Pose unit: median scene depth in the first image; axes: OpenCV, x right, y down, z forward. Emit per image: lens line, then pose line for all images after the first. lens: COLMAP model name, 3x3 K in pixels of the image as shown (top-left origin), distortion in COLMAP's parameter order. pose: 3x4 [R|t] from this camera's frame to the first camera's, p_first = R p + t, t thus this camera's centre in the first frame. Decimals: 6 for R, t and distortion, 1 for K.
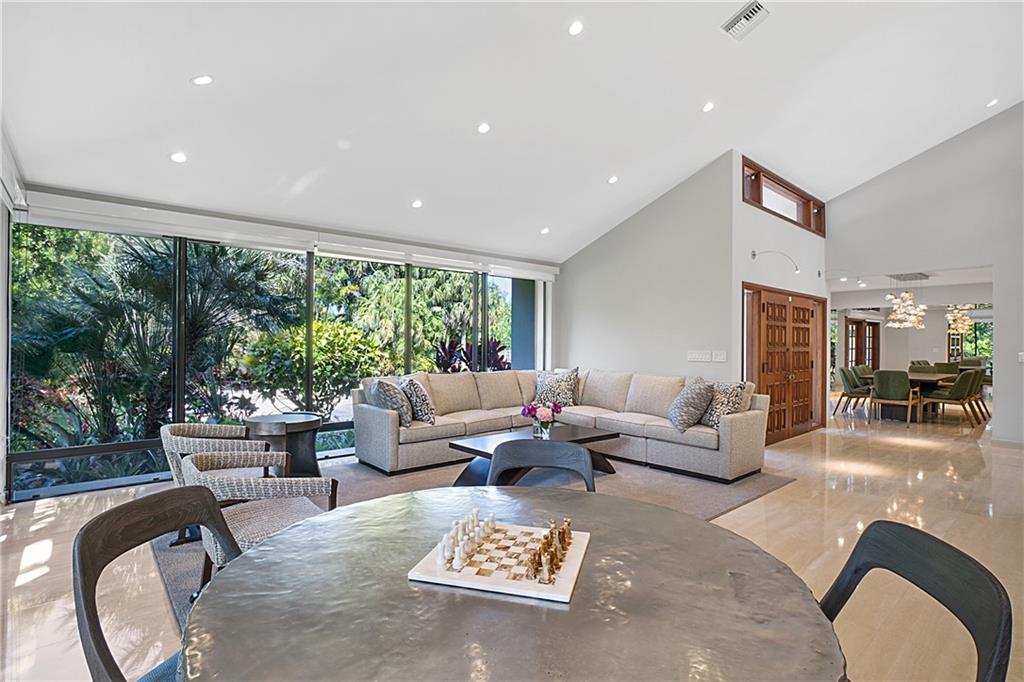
lens RADIAL K [[513.1, 0, 506.4], [0, 513.1, 346.8], [0, 0, 1]] dist [-0.048387, 0.023264]
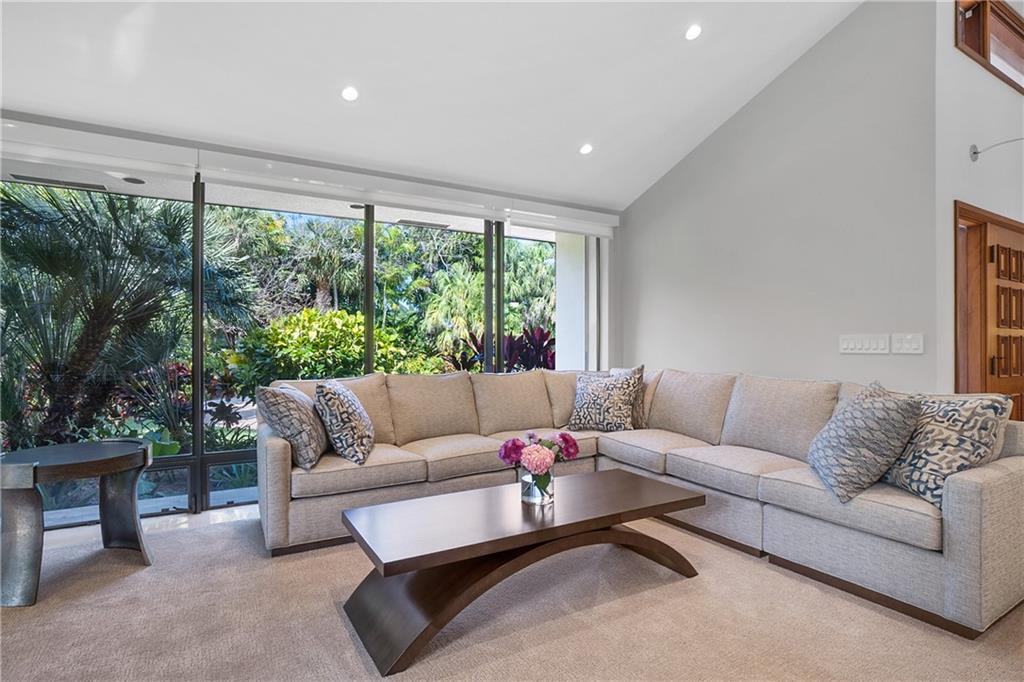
lens RADIAL K [[513.1, 0, 506.4], [0, 513.1, 346.8], [0, 0, 1]] dist [-0.048387, 0.023264]
pose [[0.980813, -0.008509, -0.194766, 0.101803], [0.007738, 0.999959, -0.004717, 0.019579], [0.194798, 0.003119, 0.980838, 0.375727]]
